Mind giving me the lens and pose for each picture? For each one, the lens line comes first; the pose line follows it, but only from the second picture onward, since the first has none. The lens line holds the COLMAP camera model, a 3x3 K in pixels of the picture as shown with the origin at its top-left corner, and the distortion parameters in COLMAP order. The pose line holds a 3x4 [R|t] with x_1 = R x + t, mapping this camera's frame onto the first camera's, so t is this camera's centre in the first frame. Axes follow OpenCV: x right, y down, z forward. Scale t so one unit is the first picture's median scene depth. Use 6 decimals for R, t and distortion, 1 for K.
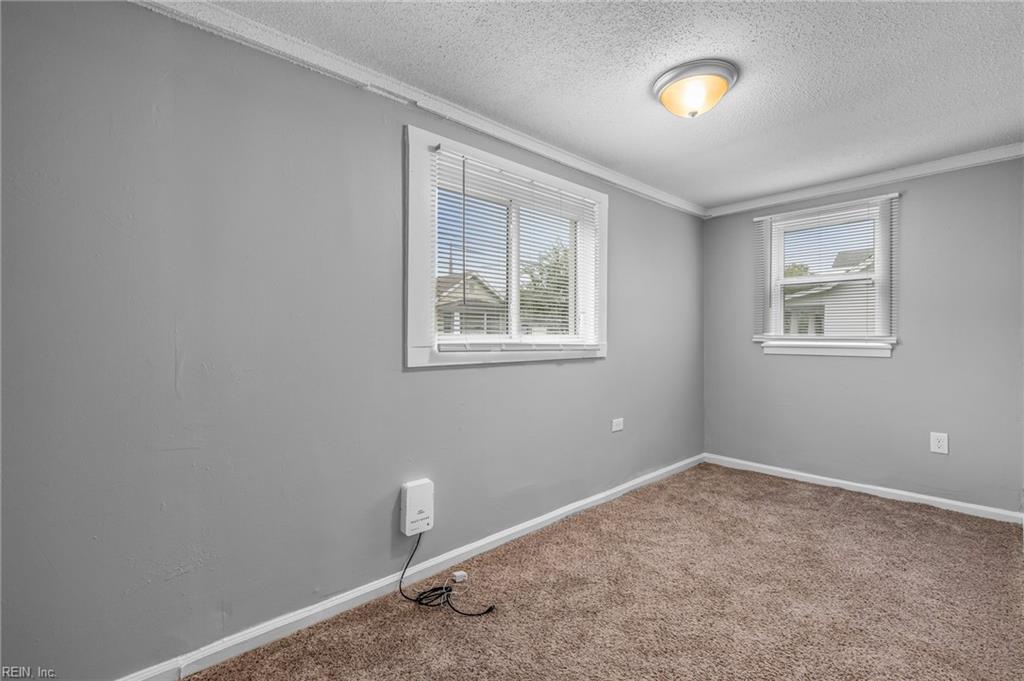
lens RADIAL K [[437.7, 0, 513.0], [0, 437.7, 338.9], [0, 0, 1]] dist [0.000216, 0.000306]
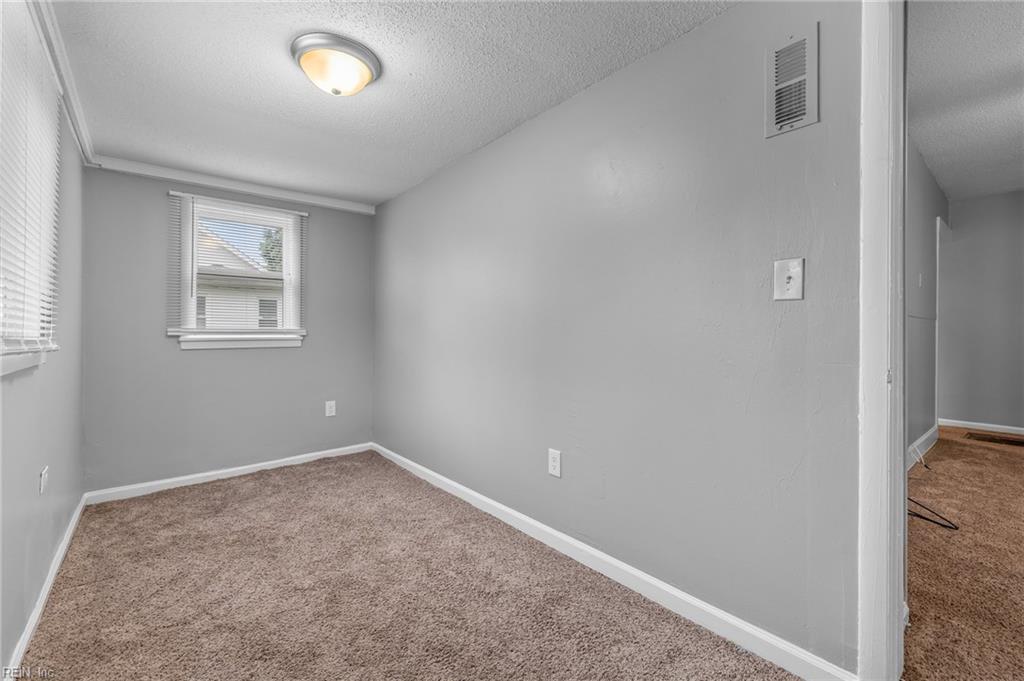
lens RADIAL K [[437.7, 0, 514.2], [0, 437.7, 335.2], [0, 0, 1]] dist [0.000216, 0.000306]
pose [[0.039738, -0.007882, 0.999179, -0.327970], [0.010449, 0.999917, 0.007472, 0.007462], [-0.999156, 0.010144, 0.039817, 0.363637]]
